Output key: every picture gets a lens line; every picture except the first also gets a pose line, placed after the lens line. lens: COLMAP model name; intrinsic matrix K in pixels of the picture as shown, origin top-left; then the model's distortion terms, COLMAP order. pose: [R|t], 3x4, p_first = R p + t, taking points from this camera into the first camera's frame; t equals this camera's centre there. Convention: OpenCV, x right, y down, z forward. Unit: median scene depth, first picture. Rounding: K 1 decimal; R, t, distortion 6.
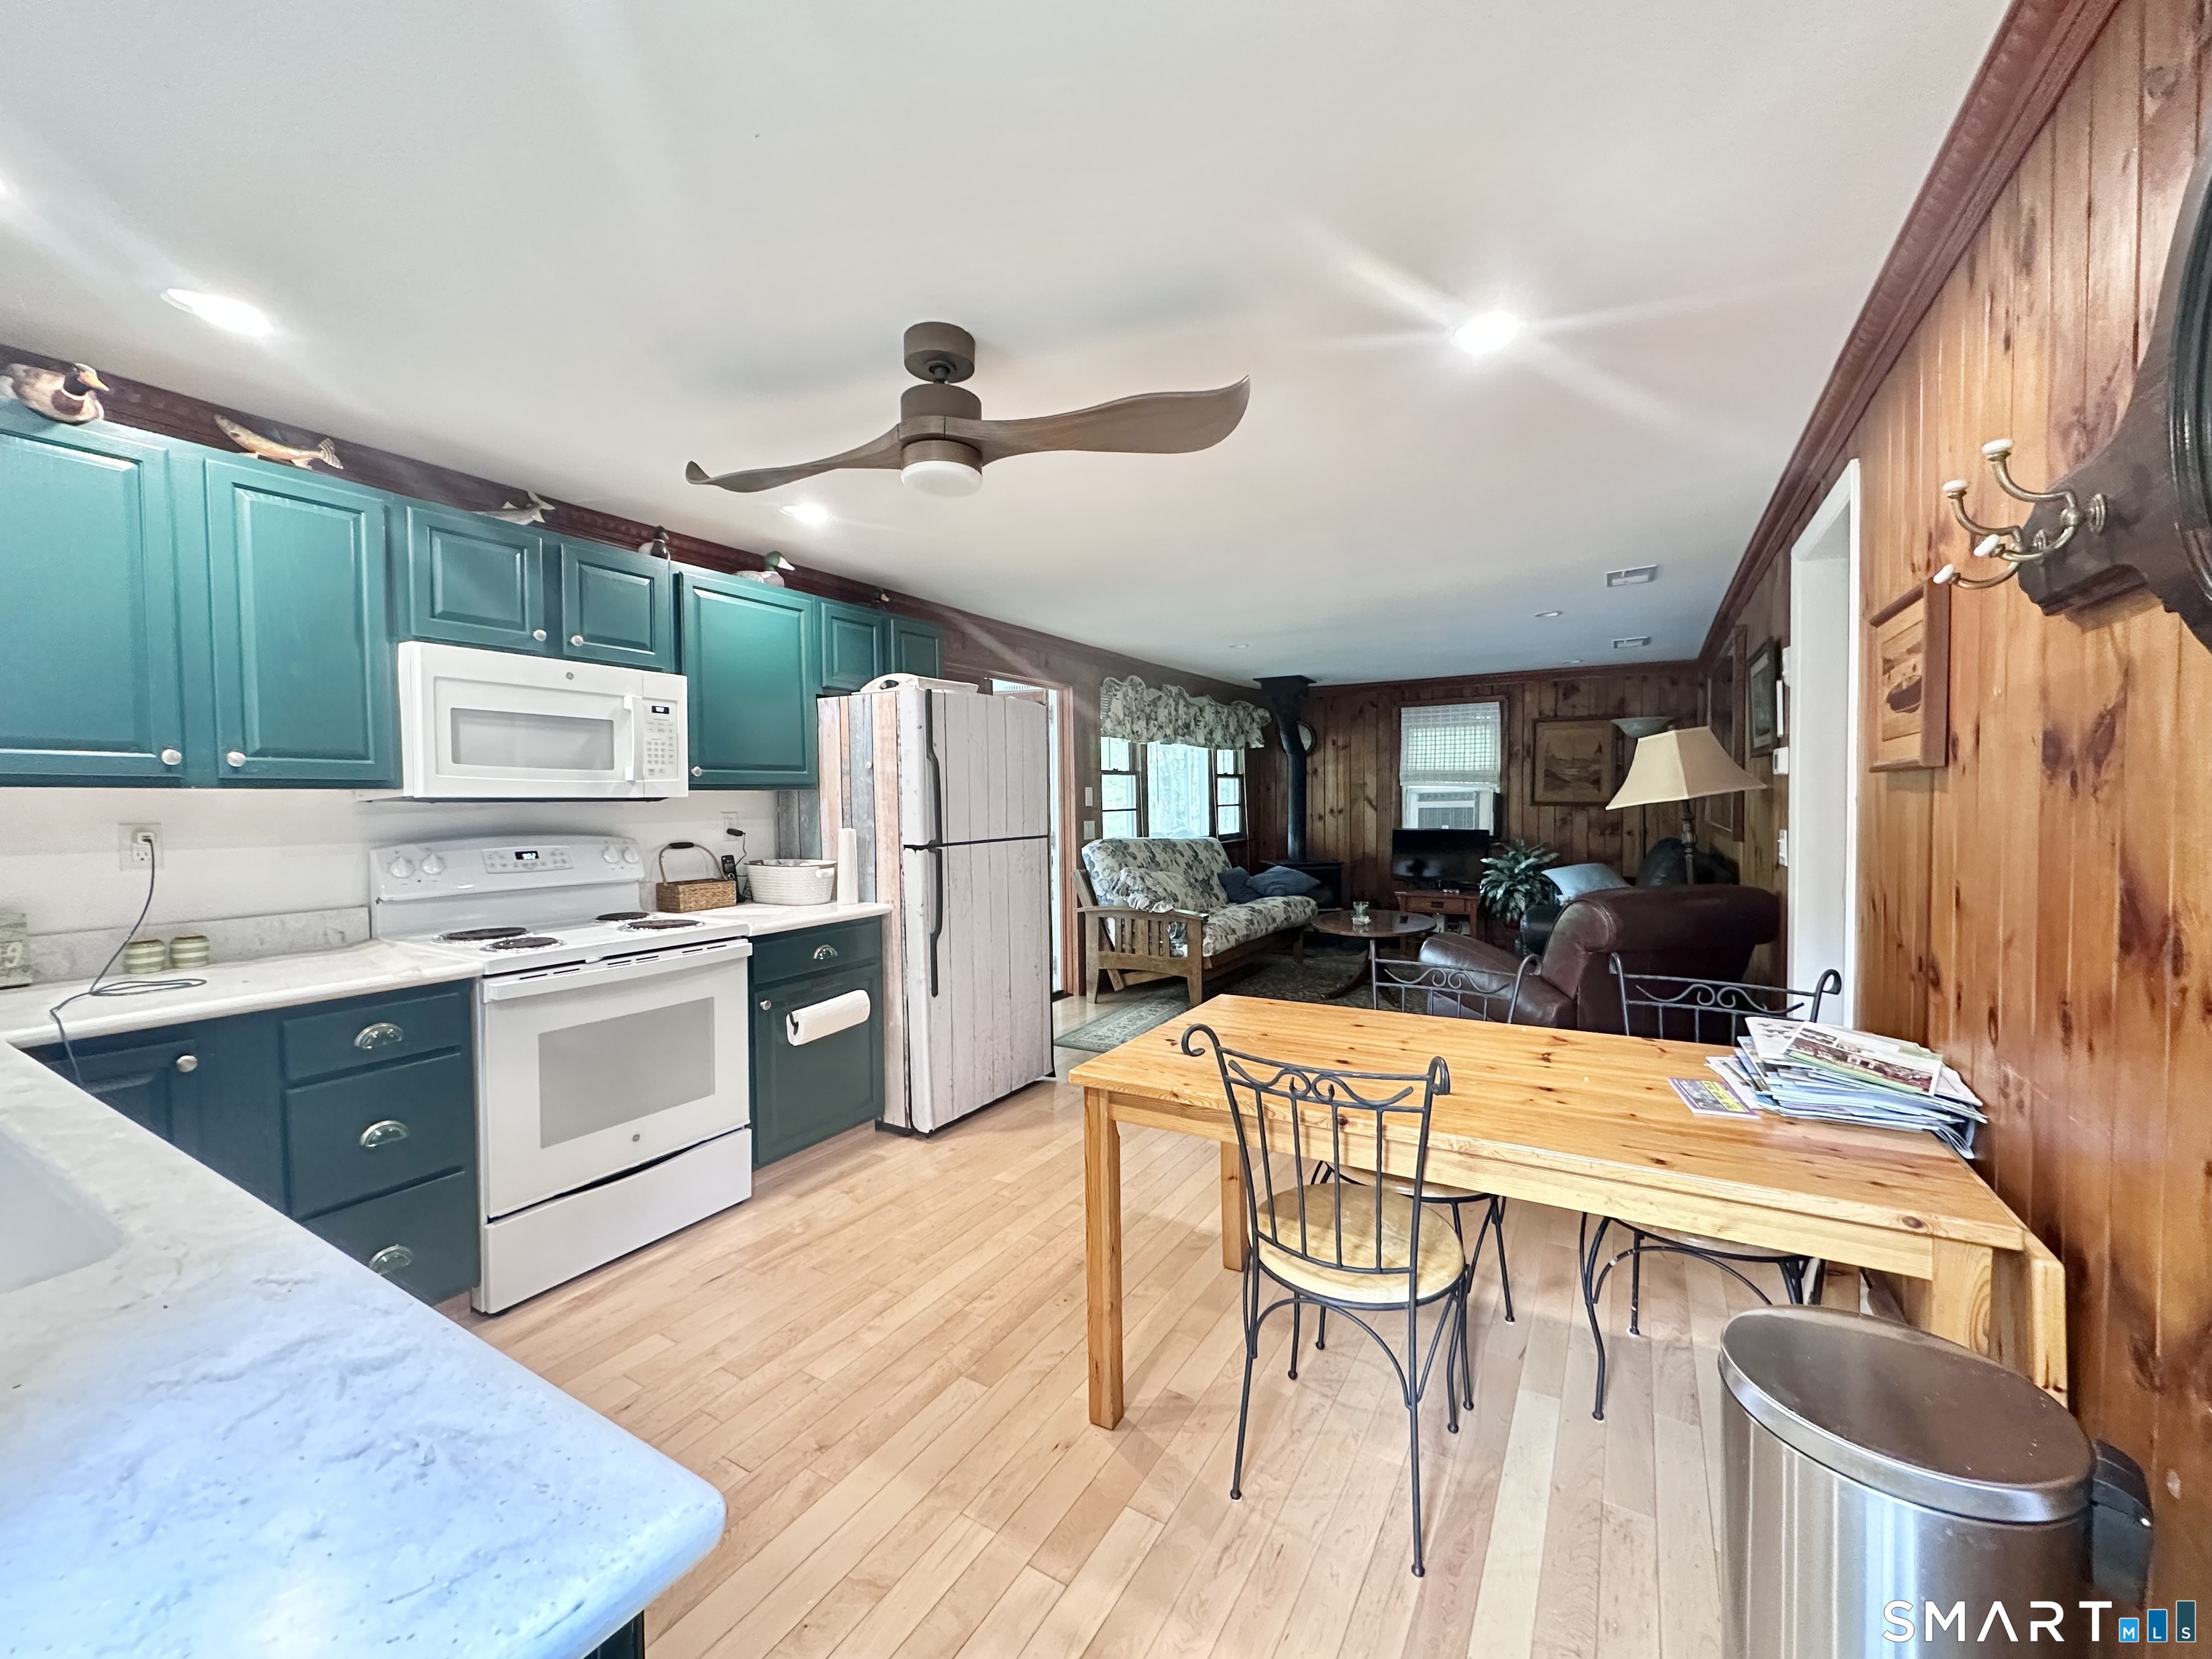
lens RADIAL K [[897.4, 0, 1112.0], [0, 897.4, 826.5], [0, 0, 1]] dist [0.000048, -0.000008]
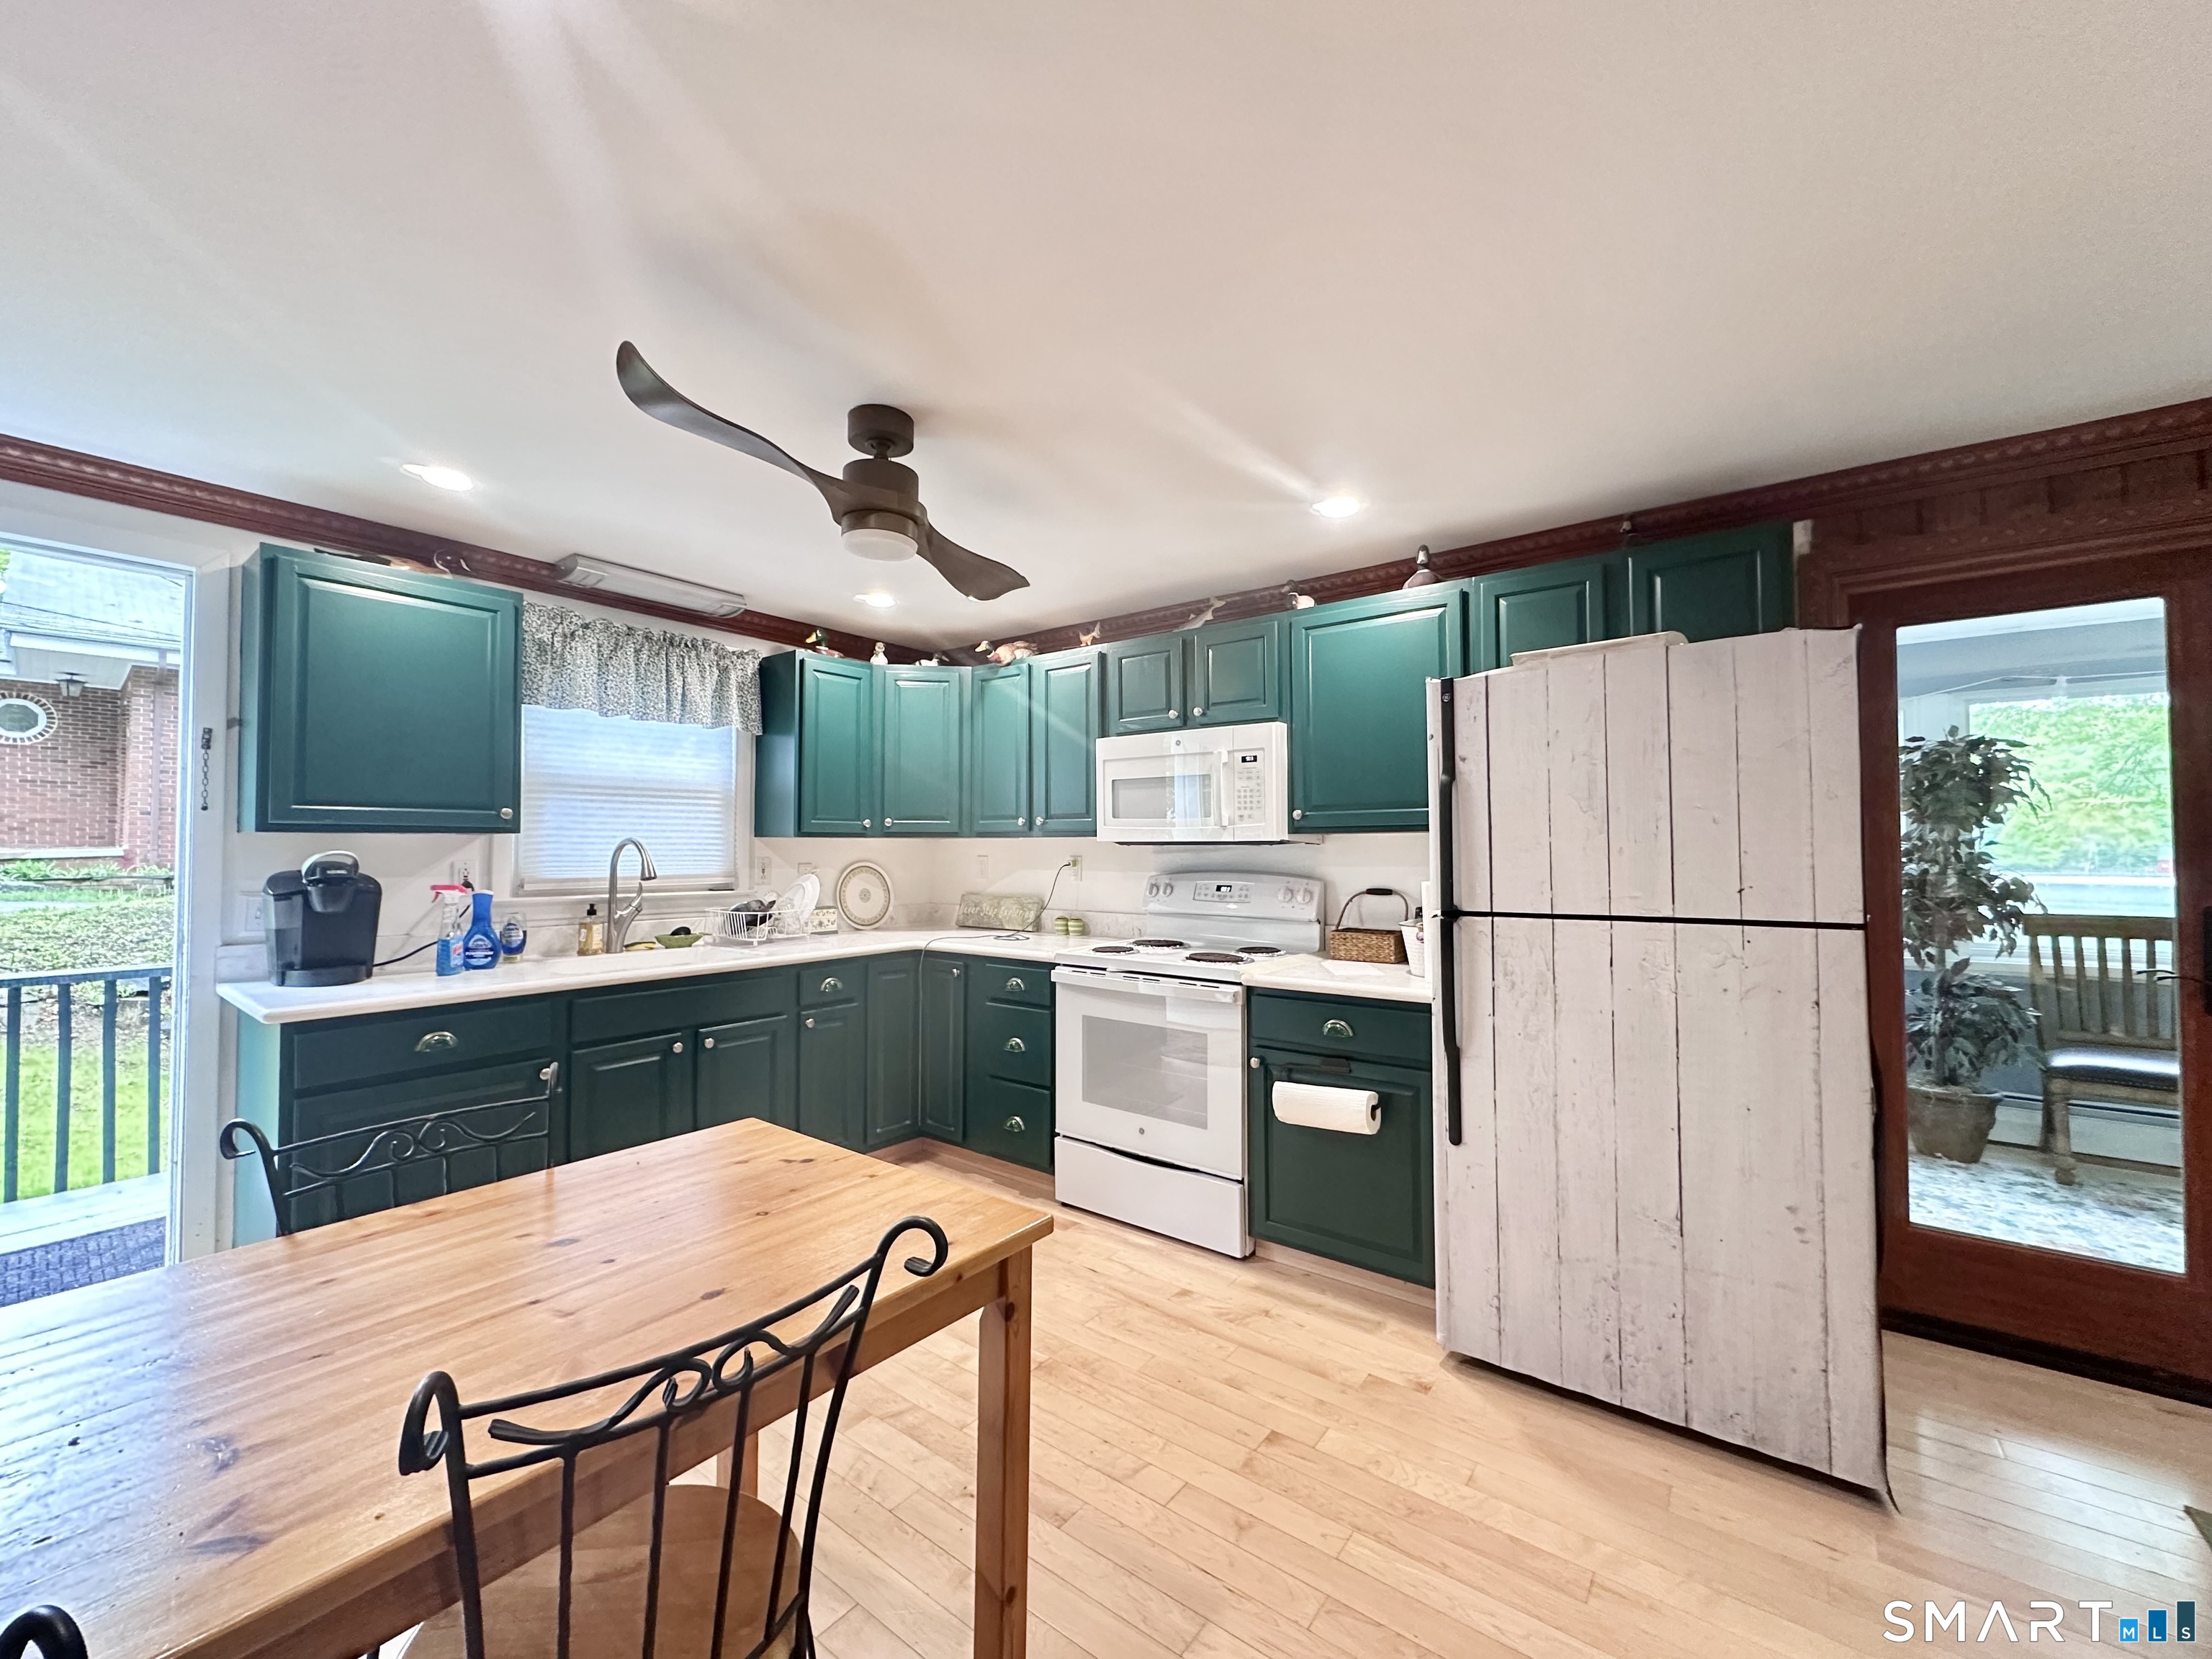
lens RADIAL K [[889.1, 0, 1104.1], [0, 889.1, 829.4], [0, 0, 1]] dist [-0.000130, 0.000034]
pose [[-0.130257, -0.016511, -0.991343, 0.567464], [-0.031596, 0.999423, -0.012494, -0.027942], [0.990977, 0.029695, -0.130703, 0.975741]]
